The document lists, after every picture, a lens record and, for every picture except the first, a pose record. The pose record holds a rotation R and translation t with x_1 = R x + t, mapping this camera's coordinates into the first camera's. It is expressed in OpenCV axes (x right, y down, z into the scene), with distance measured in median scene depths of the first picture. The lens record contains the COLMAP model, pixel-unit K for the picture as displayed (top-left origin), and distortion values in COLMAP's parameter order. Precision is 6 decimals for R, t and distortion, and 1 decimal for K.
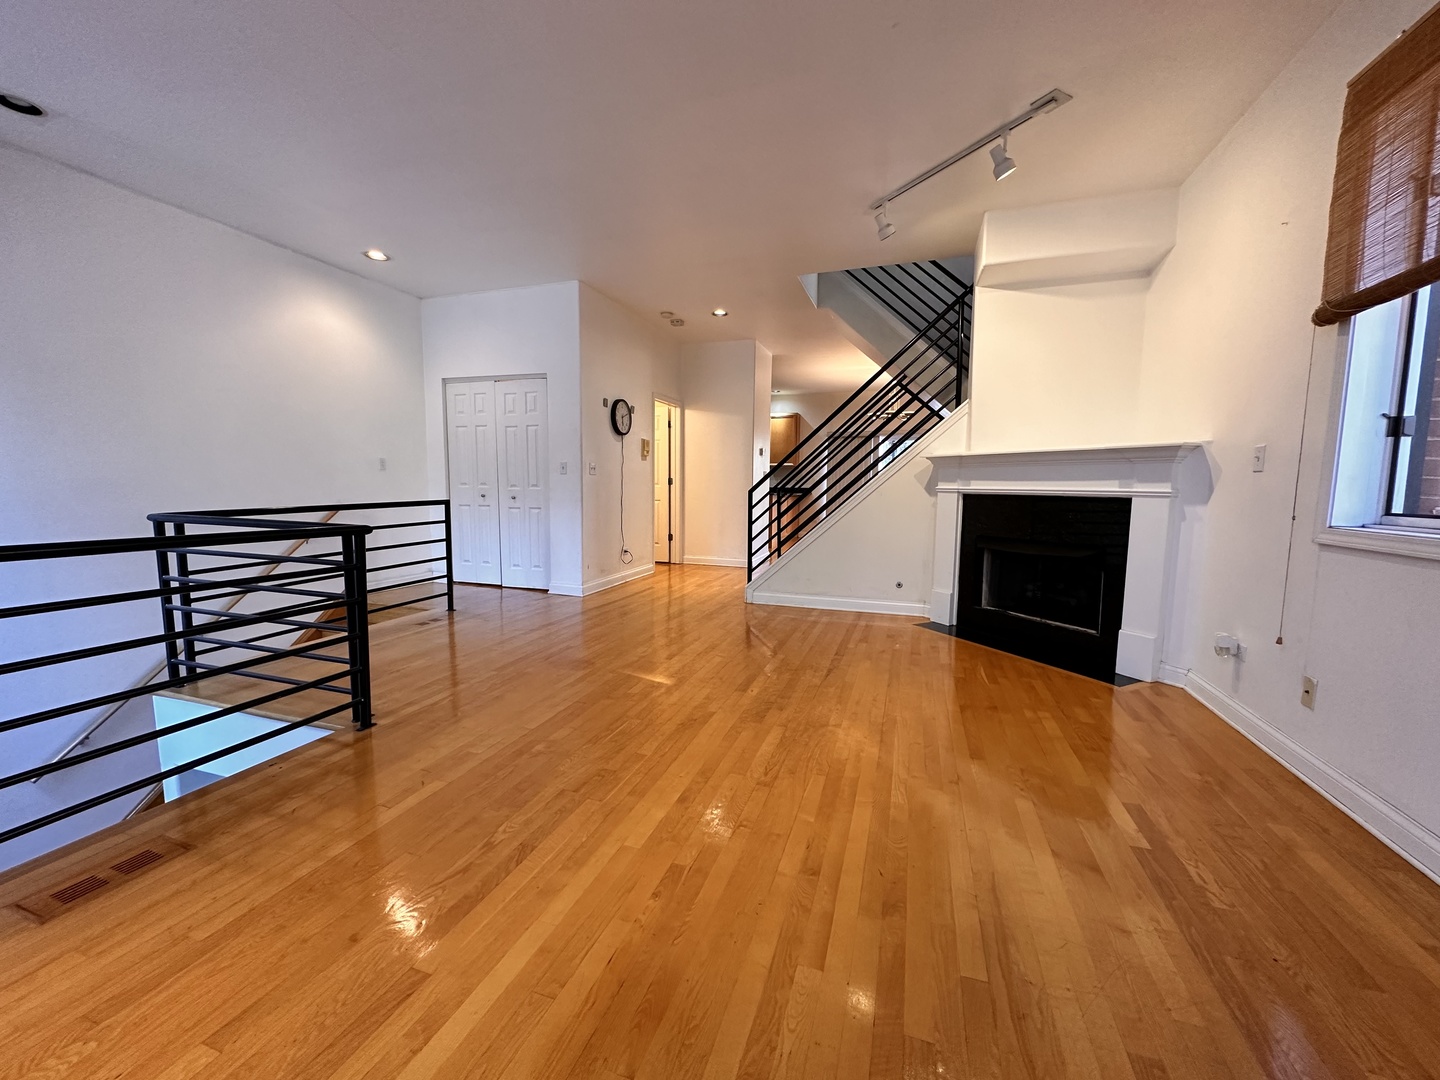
lens RADIAL K [[574.3, 0, 719.6], [0, 574.3, 540.9], [0, 0, 1]] dist [-0.001347, 0.000233]
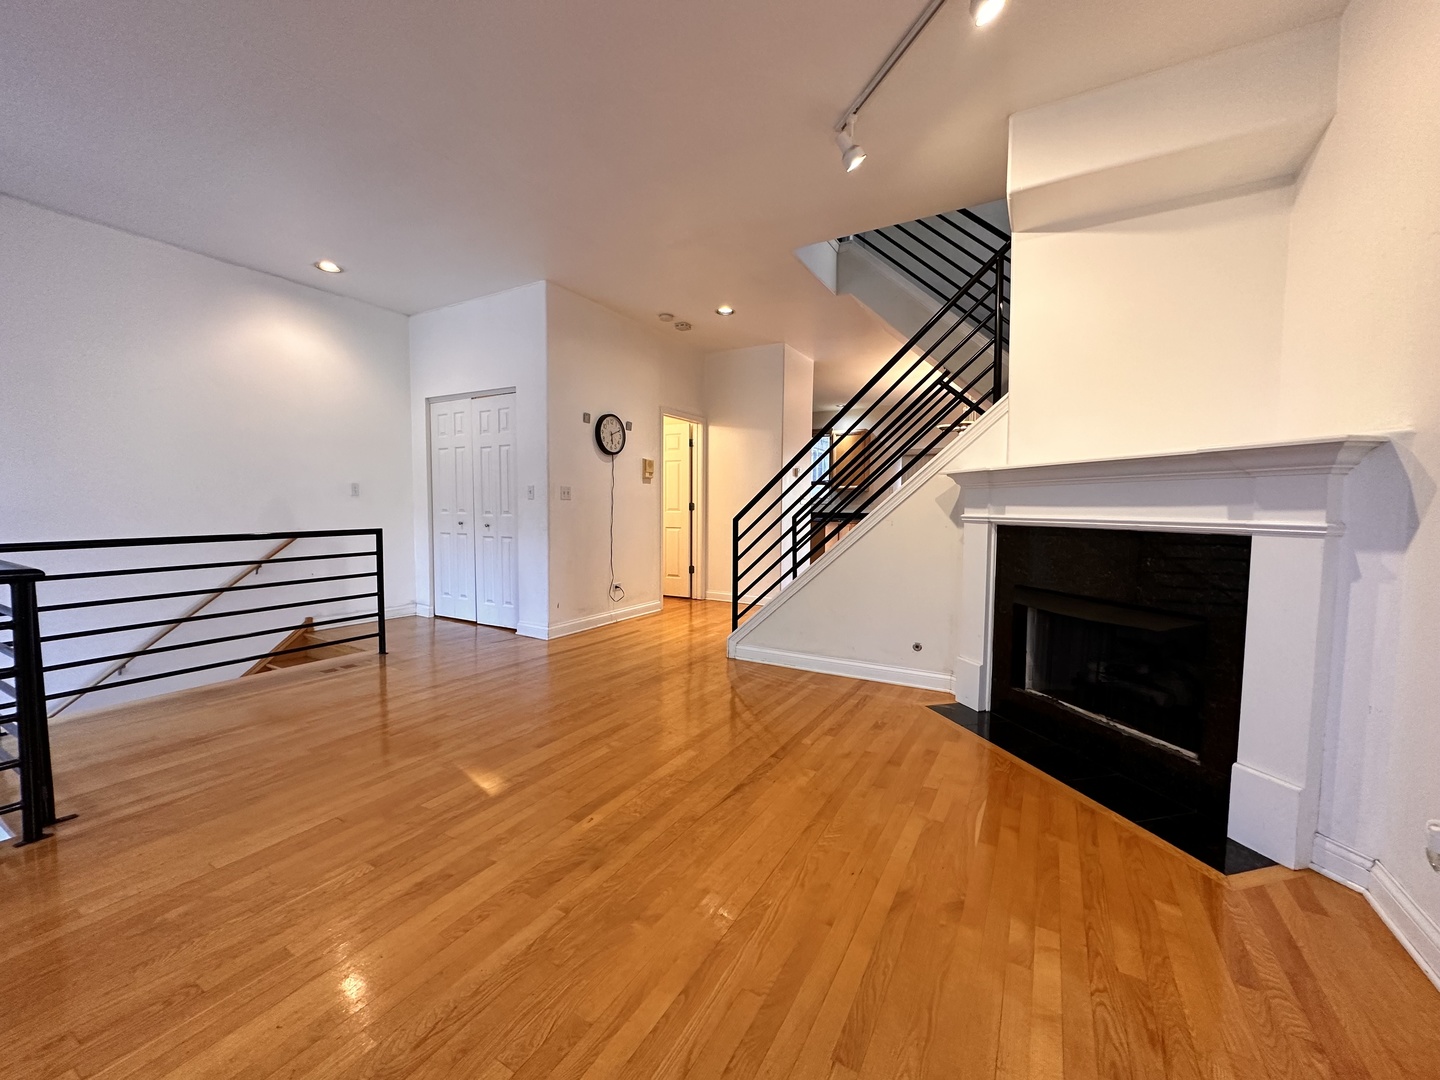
lens RADIAL K [[574.3, 0, 718.0], [0, 574.3, 540.3], [0, 0, 1]] dist [-0.001347, 0.000233]
pose [[0.980693, 0.009392, -0.195327, 0.224421], [-0.017660, 0.999018, -0.040632, -0.027919], [0.194753, 0.043297, 0.979896, 0.242670]]
